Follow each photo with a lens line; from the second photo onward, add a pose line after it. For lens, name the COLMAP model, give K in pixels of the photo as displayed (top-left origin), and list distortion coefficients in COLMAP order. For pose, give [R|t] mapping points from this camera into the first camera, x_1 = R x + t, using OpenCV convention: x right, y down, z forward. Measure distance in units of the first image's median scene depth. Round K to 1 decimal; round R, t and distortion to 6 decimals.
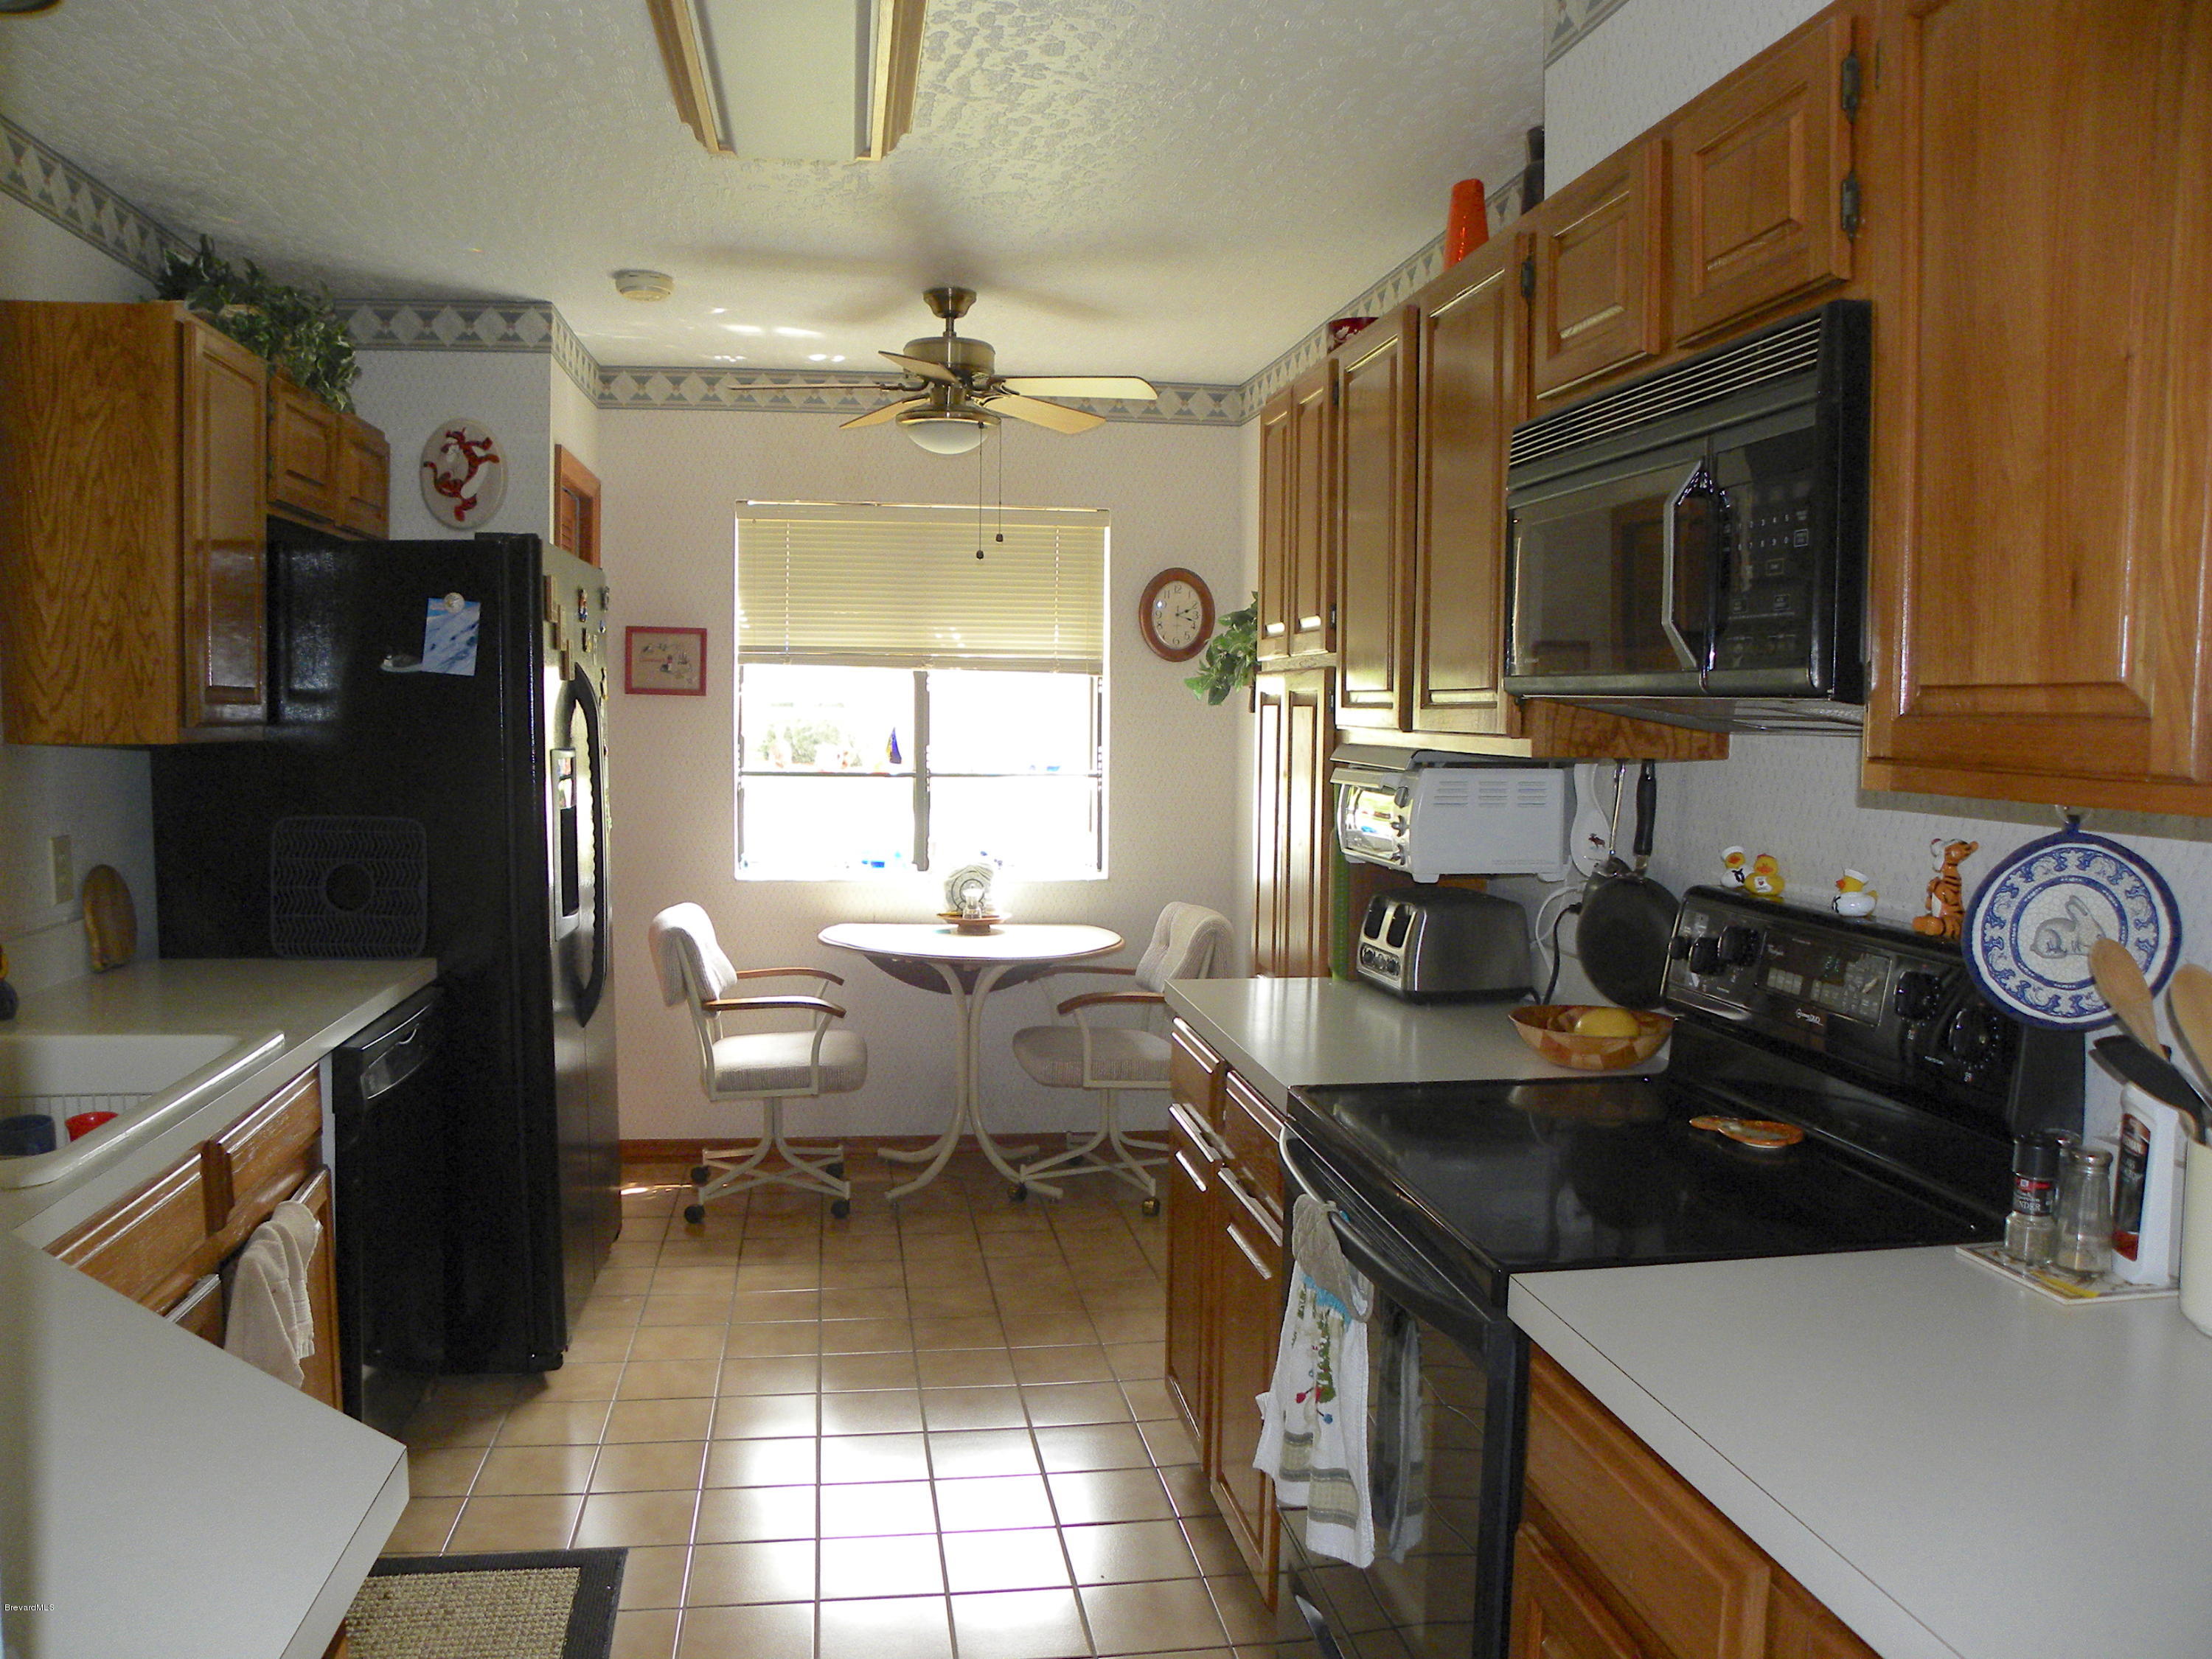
lens RADIAL K [[1702.1, 0, 1106.0], [0, 1702.1, 829.5], [0, 0, 1]] dist [-0.115827, 0.013424]
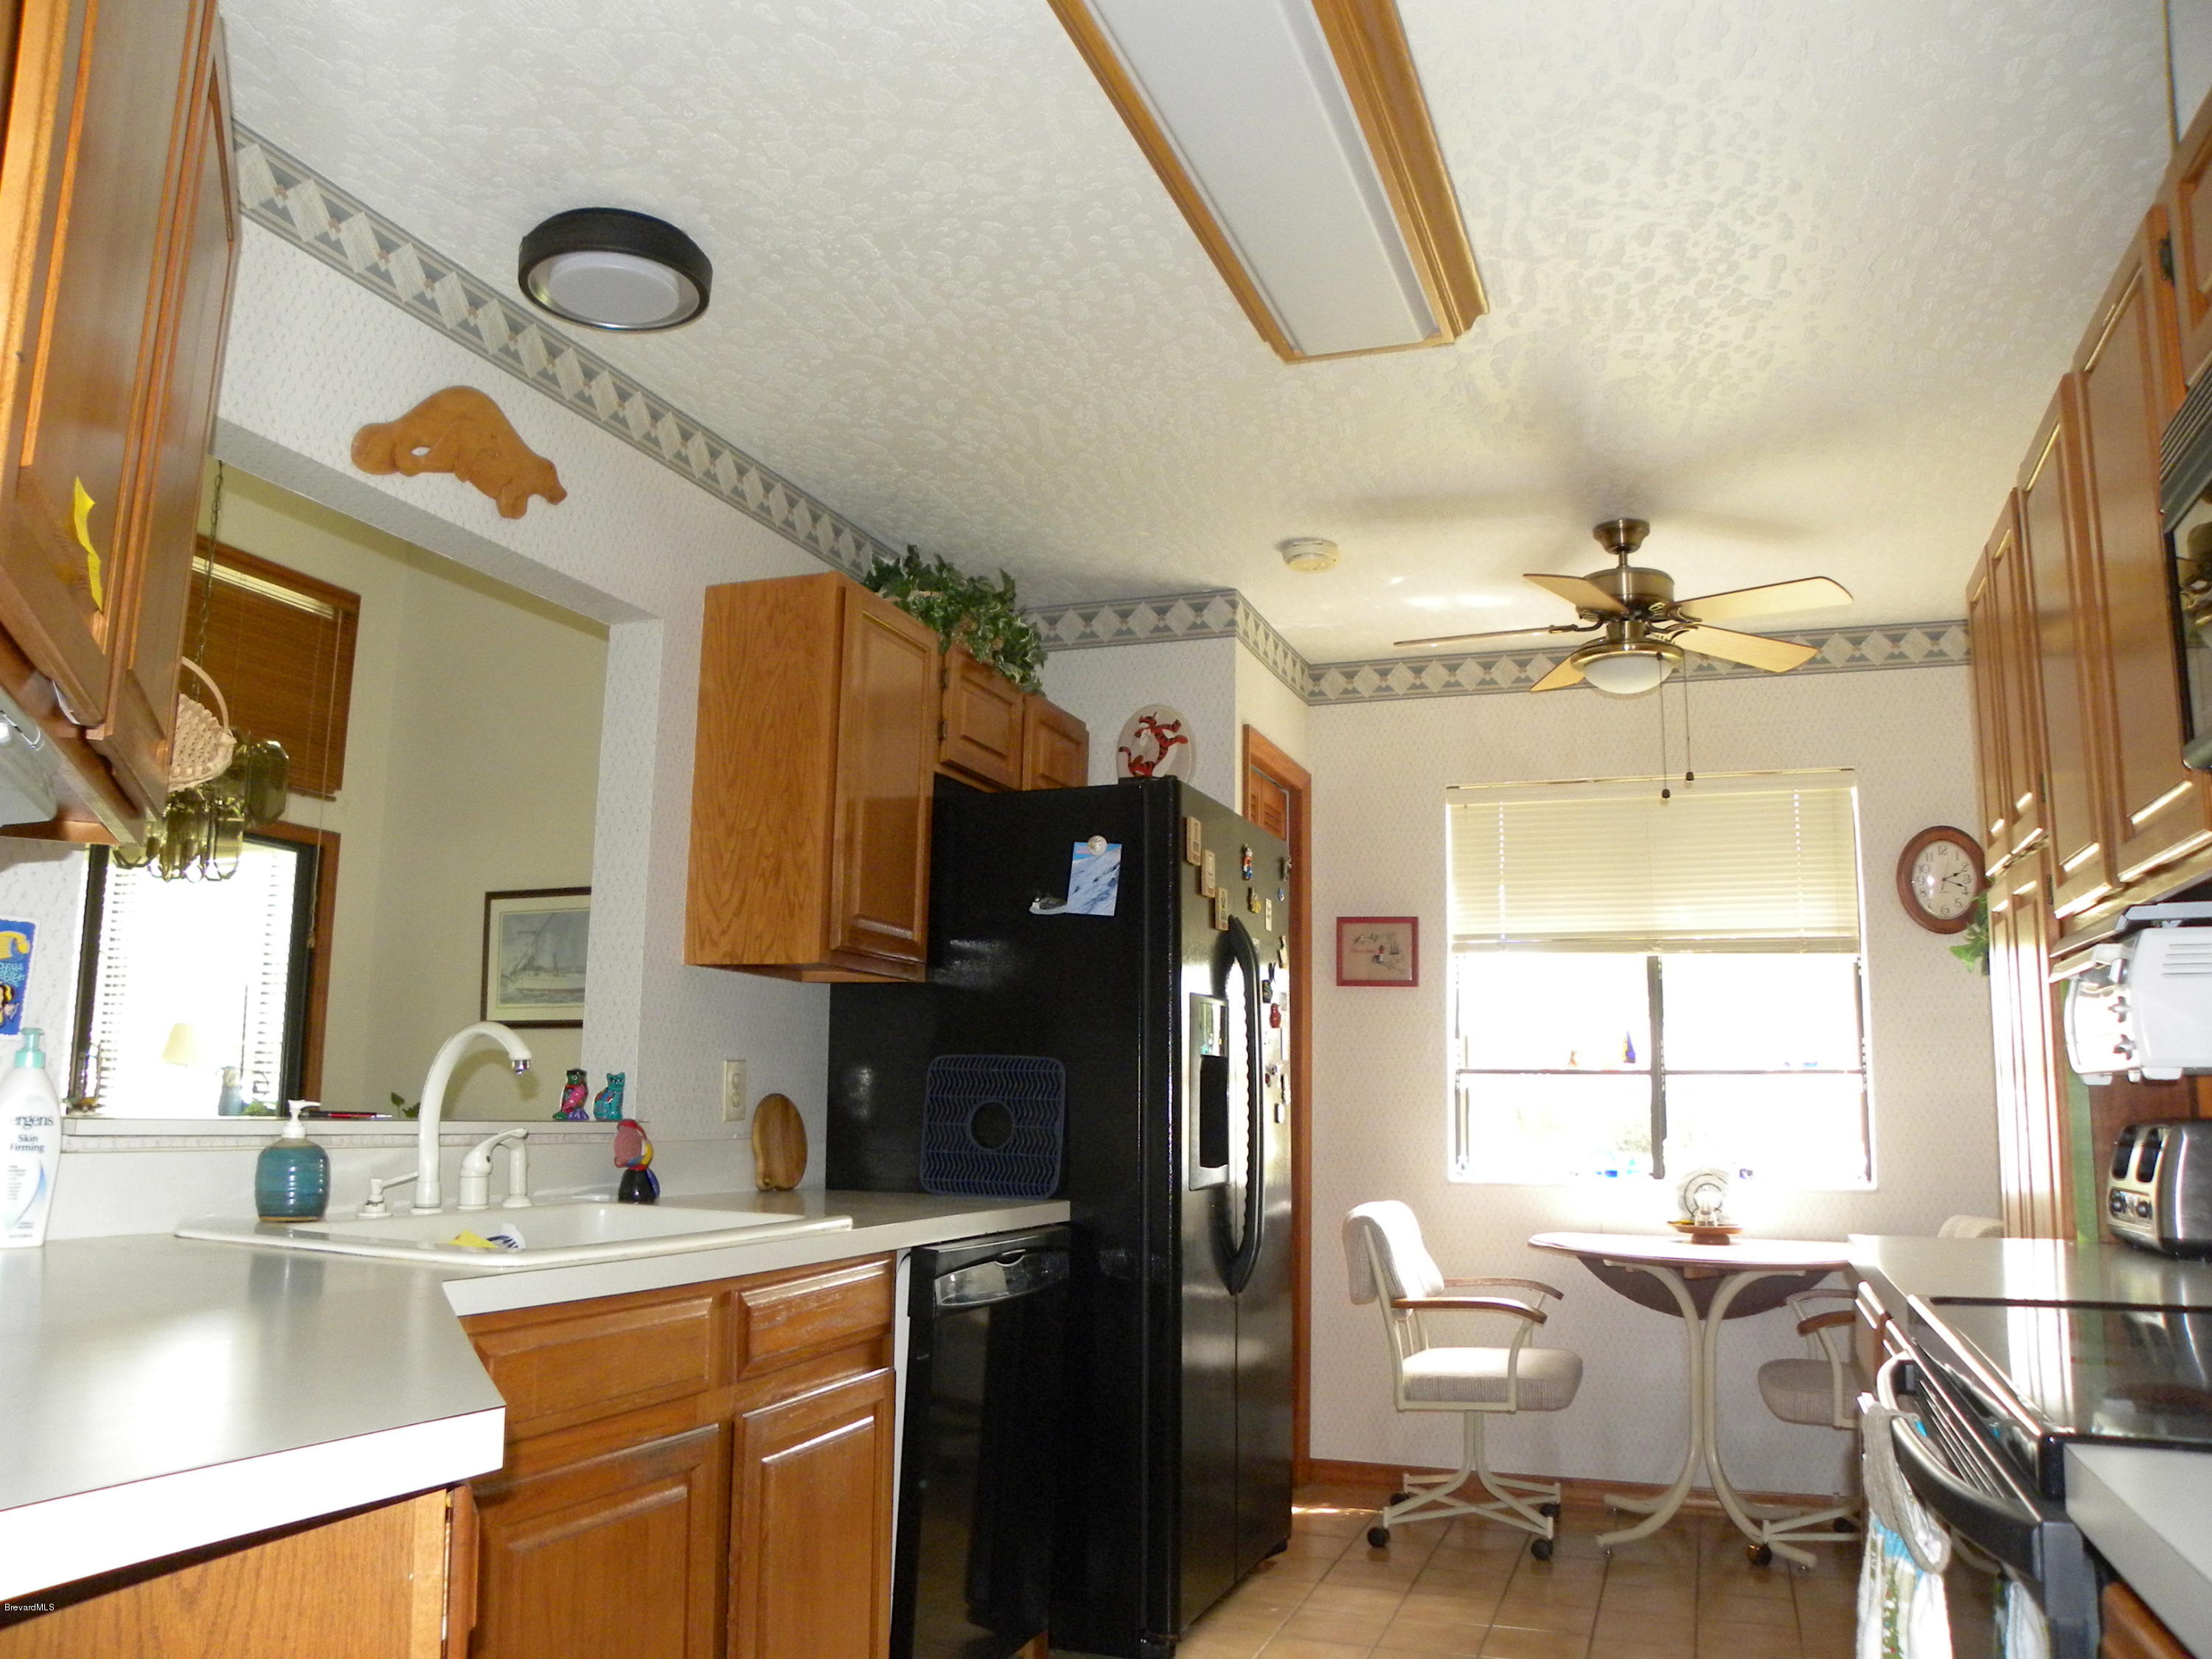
lens RADIAL K [[1708.6, 0, 1090.9], [0, 1708.6, 826.8], [0, 0, 1]] dist [-0.158448, 0.110690]
pose [[0.871121, -0.075926, -0.485163, 0.092400], [-0.043342, 0.972232, -0.229972, 0.075827], [0.489152, 0.221361, 0.843641, 0.091507]]
